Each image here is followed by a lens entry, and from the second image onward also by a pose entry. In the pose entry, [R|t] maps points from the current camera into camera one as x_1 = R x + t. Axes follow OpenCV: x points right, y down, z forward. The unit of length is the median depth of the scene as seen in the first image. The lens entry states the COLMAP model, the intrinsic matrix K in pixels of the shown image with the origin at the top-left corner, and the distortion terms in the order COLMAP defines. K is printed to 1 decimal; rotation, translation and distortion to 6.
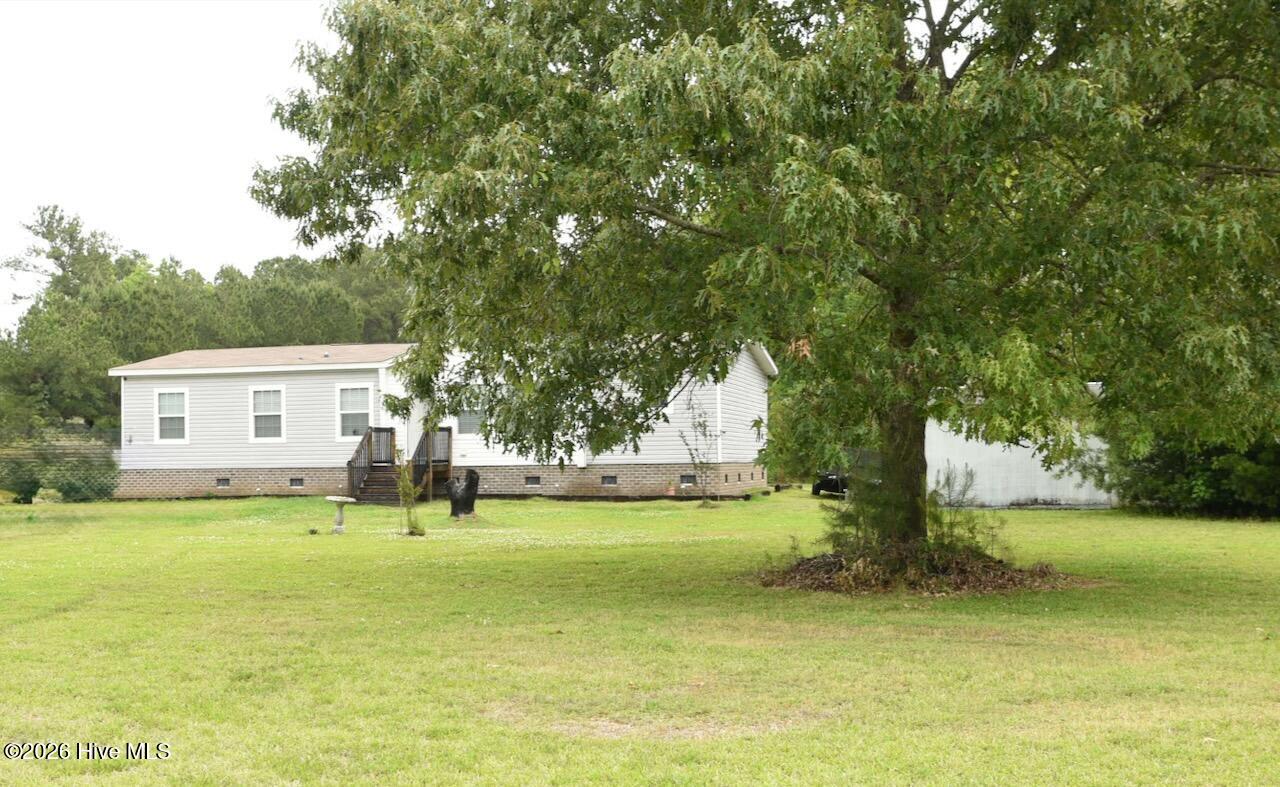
lens RADIAL K [[1497.2, 0, 612.0], [0, 1497.2, 384.1], [0, 0, 1]] dist [-0.079638, 0.000000]
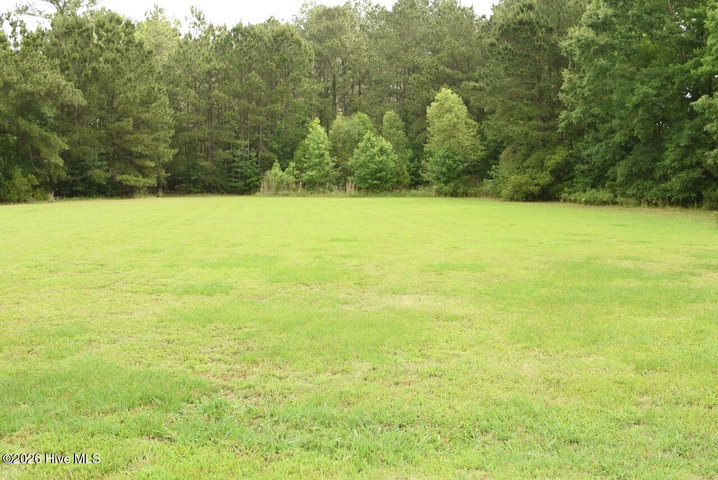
lens RADIAL K [[773.5, 0, 359.7], [0, 773.5, 238.8], [0, 0, 1]] dist [-0.039855, 0.000000]
pose [[0.989629, 0.031621, -0.140121, -0.045025], [-0.013139, 0.991307, 0.130910, 0.018023], [0.143042, -0.127712, 0.981442, 0.415834]]
